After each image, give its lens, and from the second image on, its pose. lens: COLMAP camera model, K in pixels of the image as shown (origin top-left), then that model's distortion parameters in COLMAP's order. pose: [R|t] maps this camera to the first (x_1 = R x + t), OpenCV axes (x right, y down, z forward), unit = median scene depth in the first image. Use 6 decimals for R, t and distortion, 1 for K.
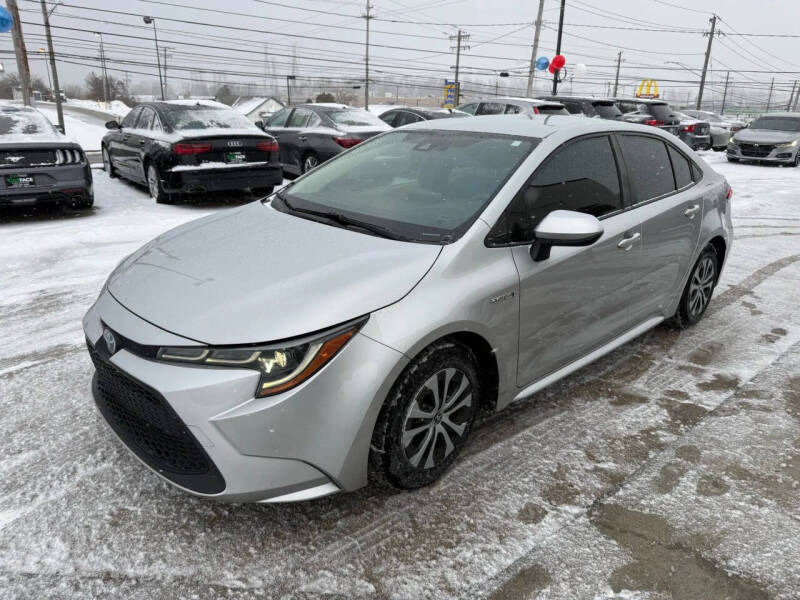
lens RADIAL K [[564.0, 0, 398.7], [0, 564.0, 298.5], [0, 0, 1]] dist [0.018403, -0.026298]
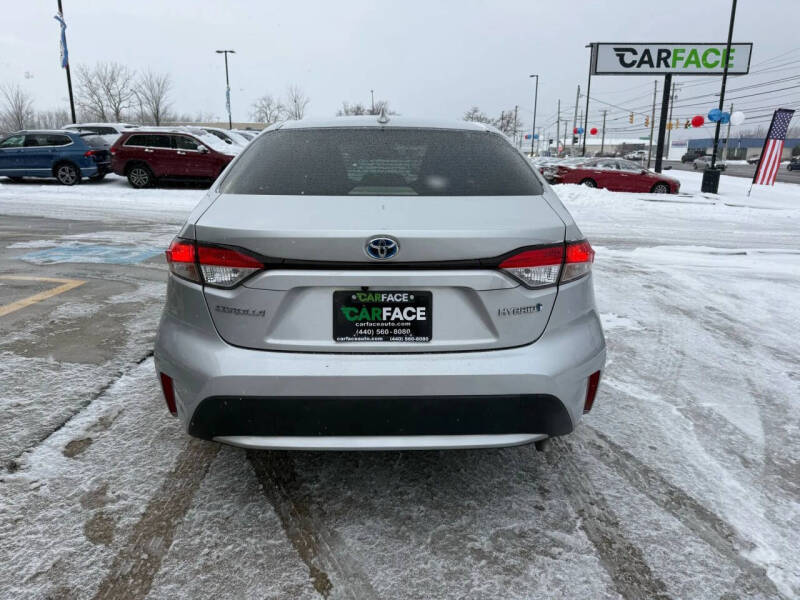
lens RADIAL K [[564.0, 0, 400.1], [0, 564.0, 303.5], [0, 0, 1]] dist [0.018403, -0.026298]
pose [[-0.665584, 0.168411, -0.727074, 1.217941], [-0.258872, 0.861628, 0.436557, -0.600862], [0.699988, 0.478784, -0.529889, 2.111313]]
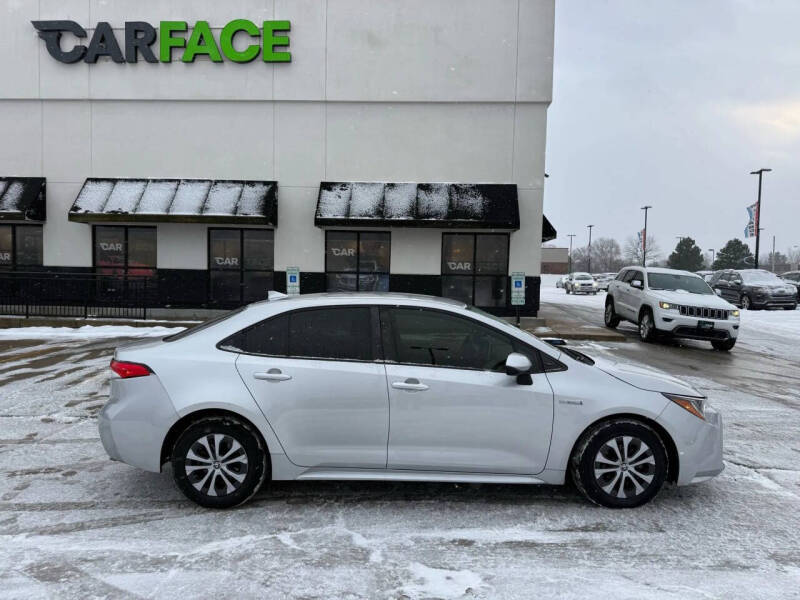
lens RADIAL K [[560.9, 0, 402.6], [0, 560.9, 298.0], [0, 0, 1]] dist [0.031715, -0.039631]
pose [[-0.730541, -0.053648, 0.680758, -0.868757], [0.193643, 0.939712, 0.281859, -0.832203], [-0.654838, 0.337733, -0.676109, 2.302617]]
